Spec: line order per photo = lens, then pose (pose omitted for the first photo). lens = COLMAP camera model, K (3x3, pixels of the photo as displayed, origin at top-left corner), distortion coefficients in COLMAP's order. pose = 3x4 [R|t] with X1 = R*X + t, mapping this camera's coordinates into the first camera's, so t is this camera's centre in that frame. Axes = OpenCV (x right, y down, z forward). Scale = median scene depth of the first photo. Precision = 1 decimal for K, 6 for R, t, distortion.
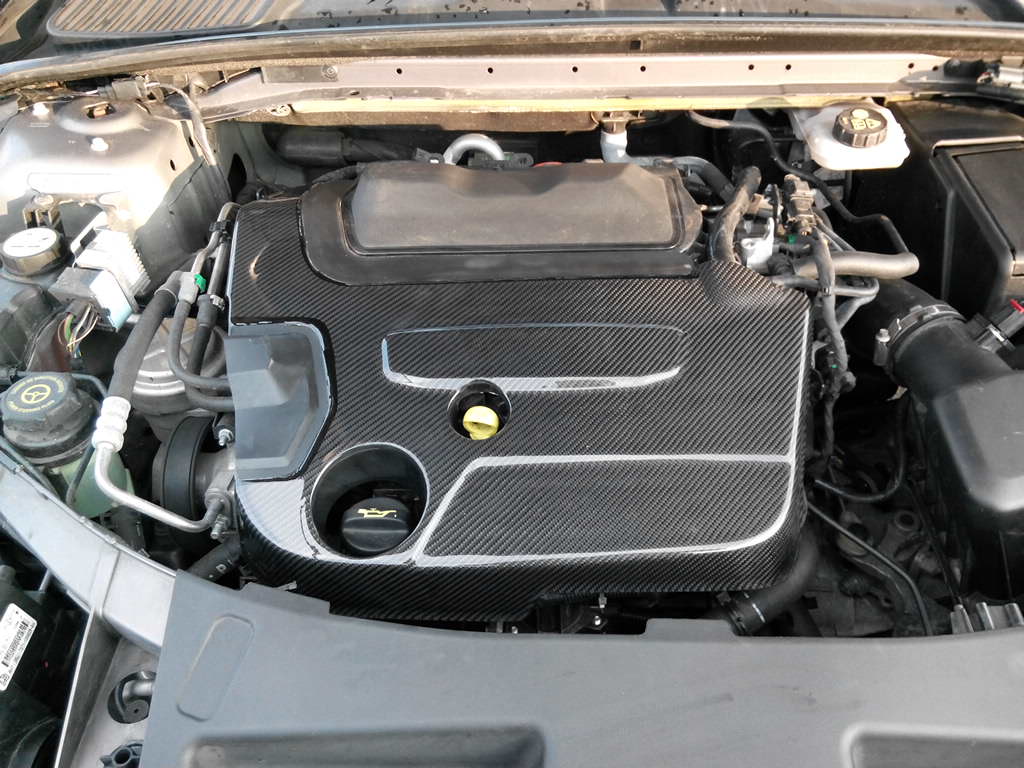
lens RADIAL K [[930.7, 0, 512.0], [0, 930.7, 384.0], [0, 0, 1]] dist [0.090411, -0.179127]
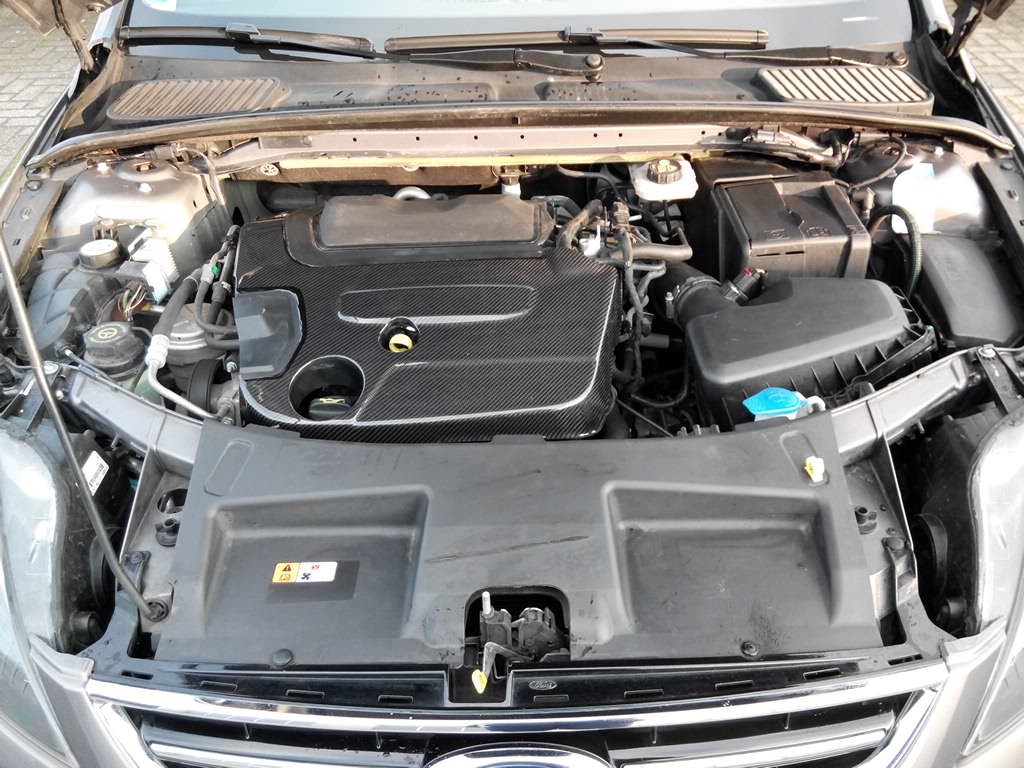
lens RADIAL K [[967.2, 0, 524.5], [0, 967.2, 385.1], [0, 0, 1]] dist [0.124275, -0.324757]
pose [[0.999624, -0.013749, 0.023704, 0.107927], [0.016792, 0.990923, -0.133379, 0.264805], [-0.021655, 0.133727, 0.990782, -0.477789]]
